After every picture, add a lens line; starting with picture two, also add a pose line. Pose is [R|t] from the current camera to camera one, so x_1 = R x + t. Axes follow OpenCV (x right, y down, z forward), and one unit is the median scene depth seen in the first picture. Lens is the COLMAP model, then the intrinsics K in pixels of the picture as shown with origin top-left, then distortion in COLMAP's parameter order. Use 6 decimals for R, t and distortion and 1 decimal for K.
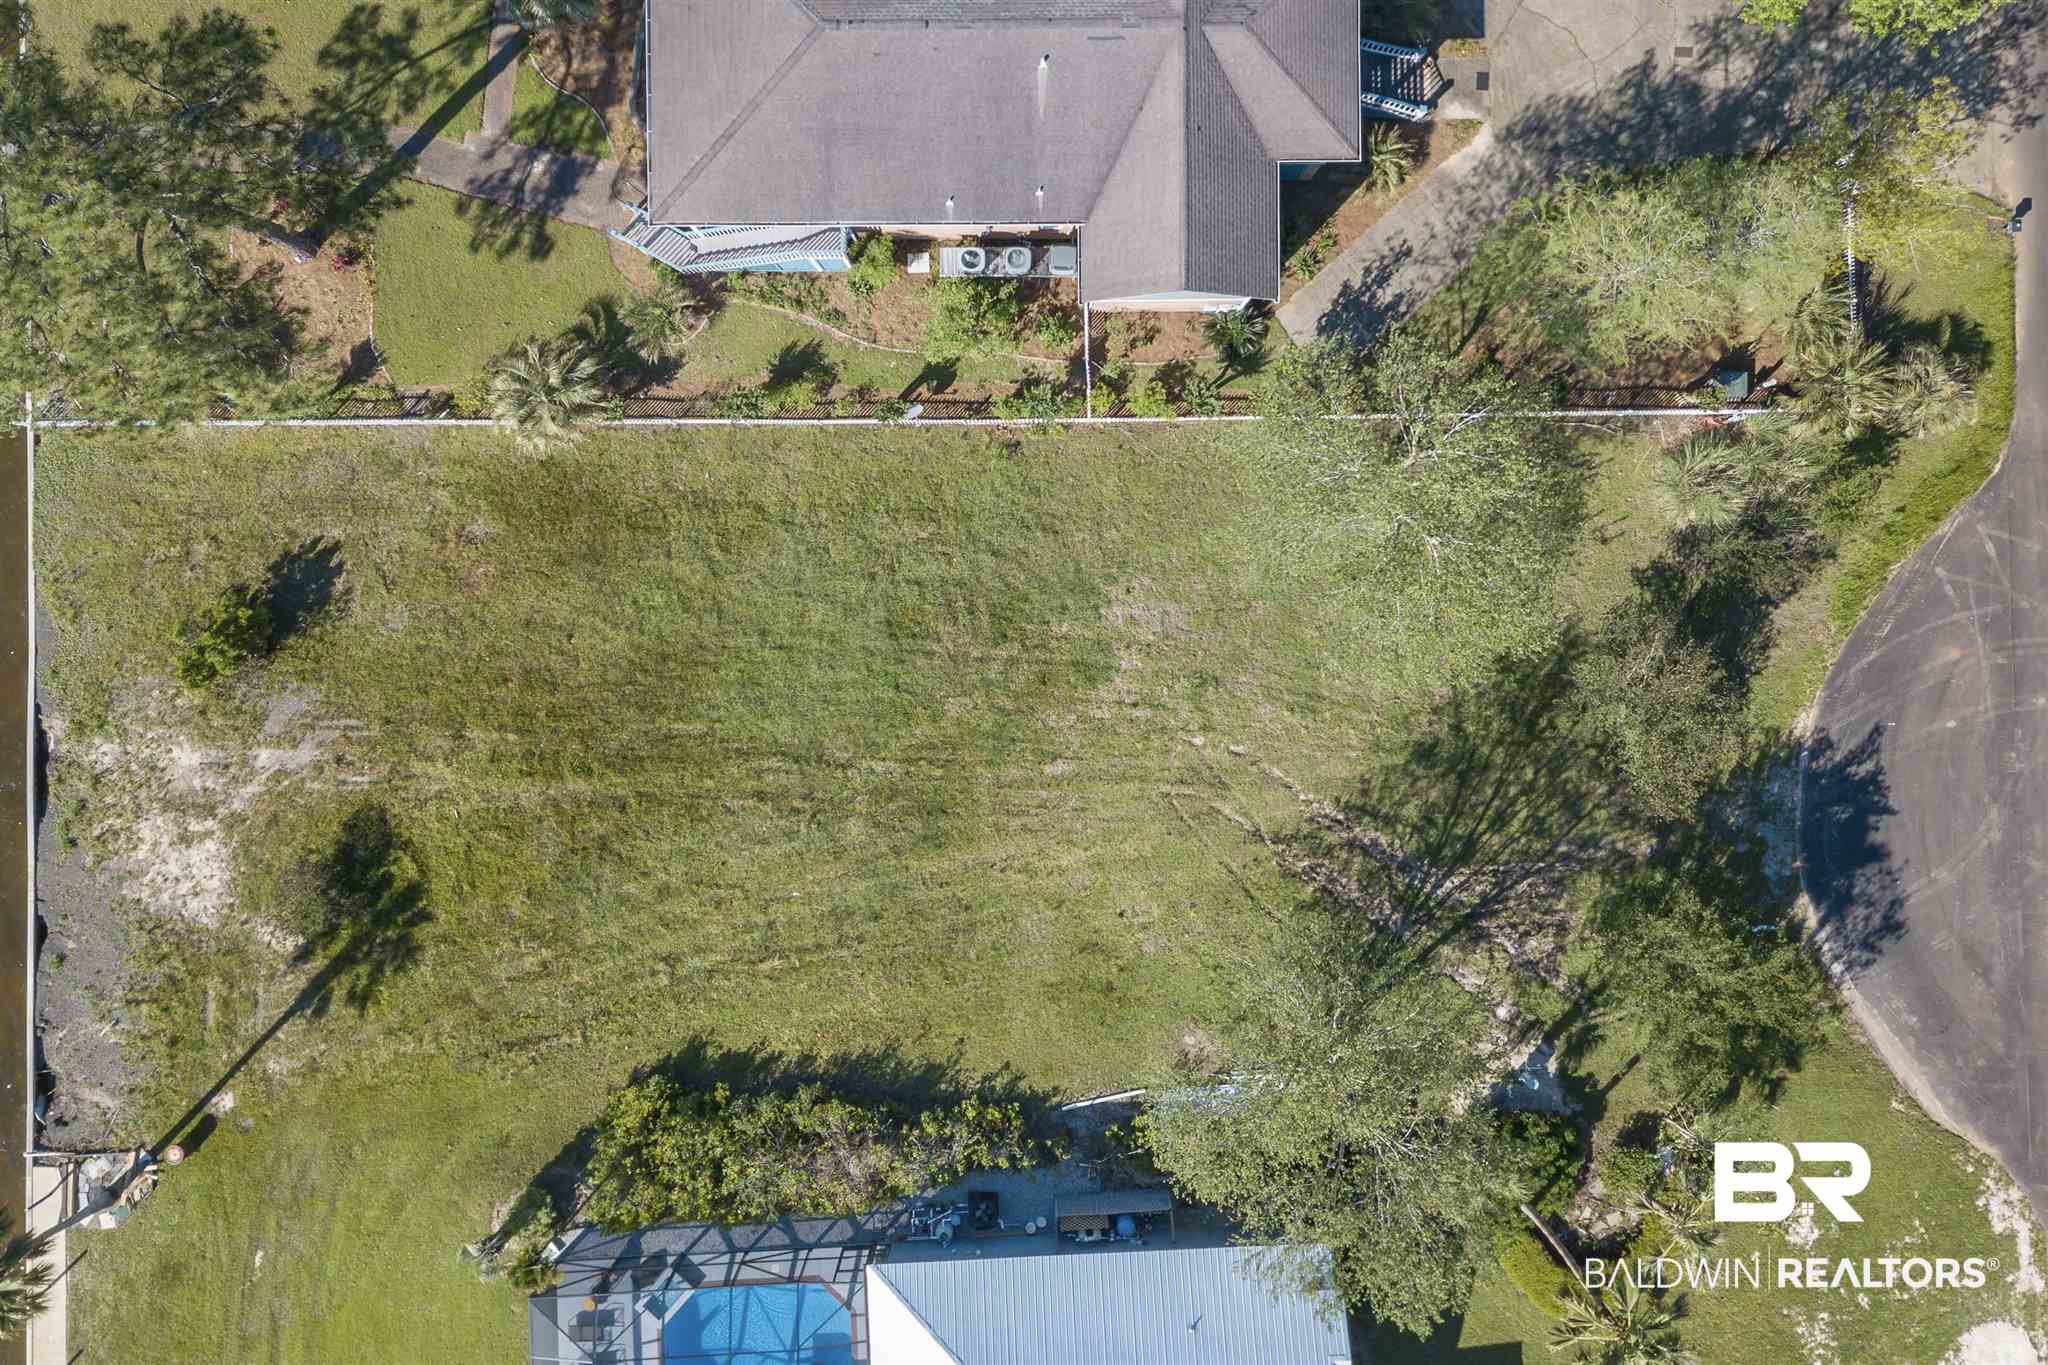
lens RADIAL K [[1543.9, 0, 992.1], [0, 1543.9, 656.3], [0, 0, 1]] dist [0.059942, -0.057441]
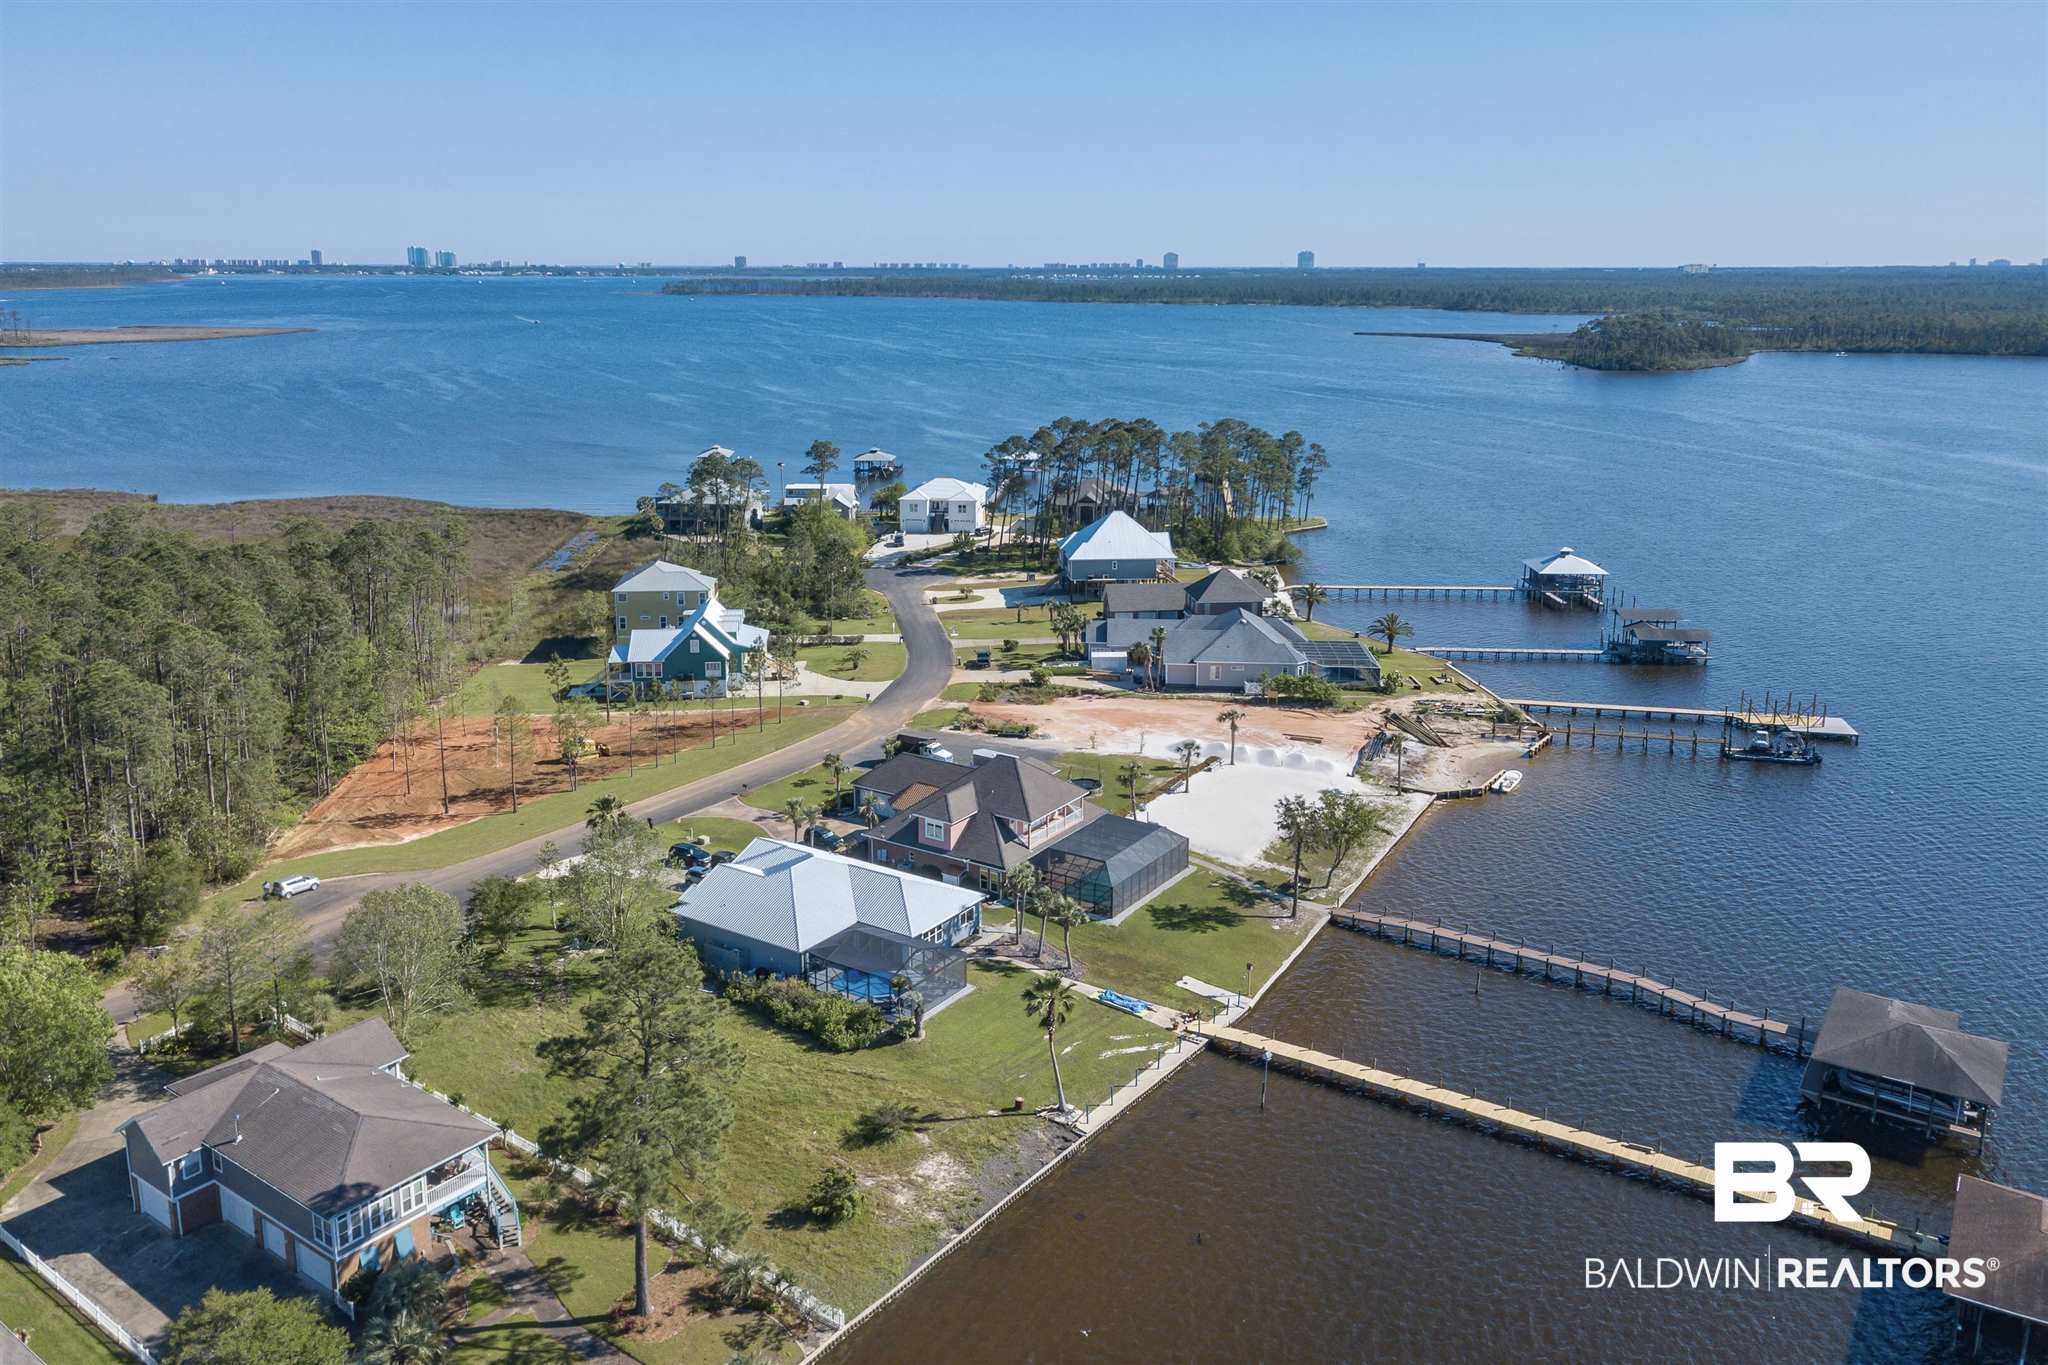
lens RADIAL K [[1543.9, 0, 992.1], [0, 1543.9, 656.3], [0, 0, 1]] dist [0.059942, -0.057441]
pose [[-0.796212, -0.154085, 0.585068, -1.607704], [0.604914, -0.184806, 0.774549, -1.205992], [-0.011222, 0.970621, 0.240353, -0.088819]]
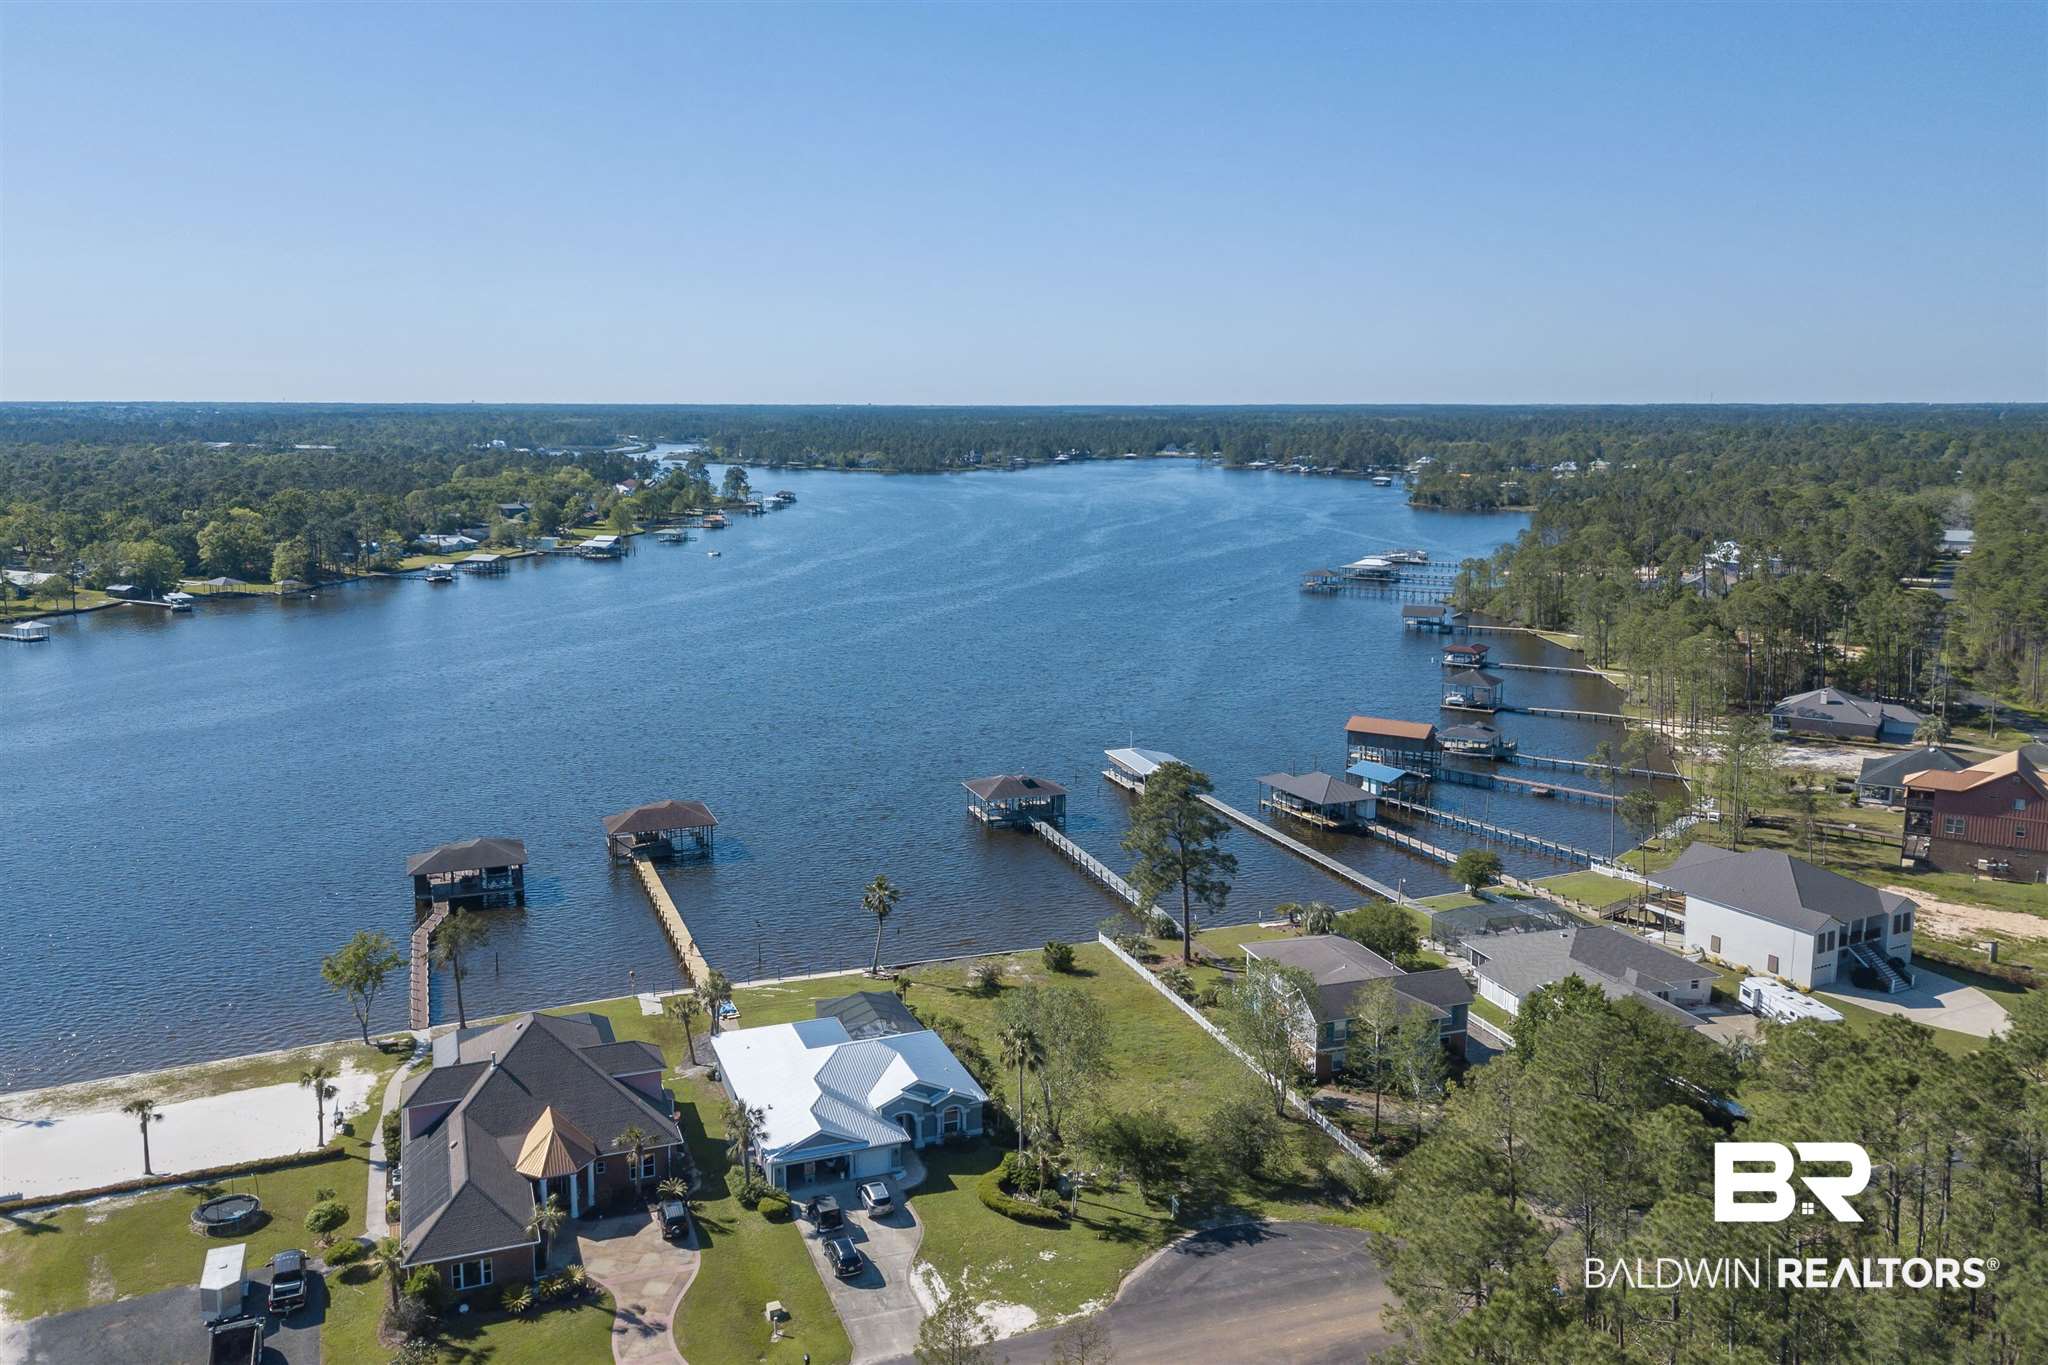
lens RADIAL K [[1527.9, 0, 993.7], [0, 1527.9, 741.0], [0, 0, 1]] dist [0.095627, -0.170531]
pose [[0.297526, 0.197050, -0.934157, 2.234802], [-0.954551, 0.079455, -0.287262, 0.949145], [0.017619, 0.977168, 0.211735, -0.084158]]
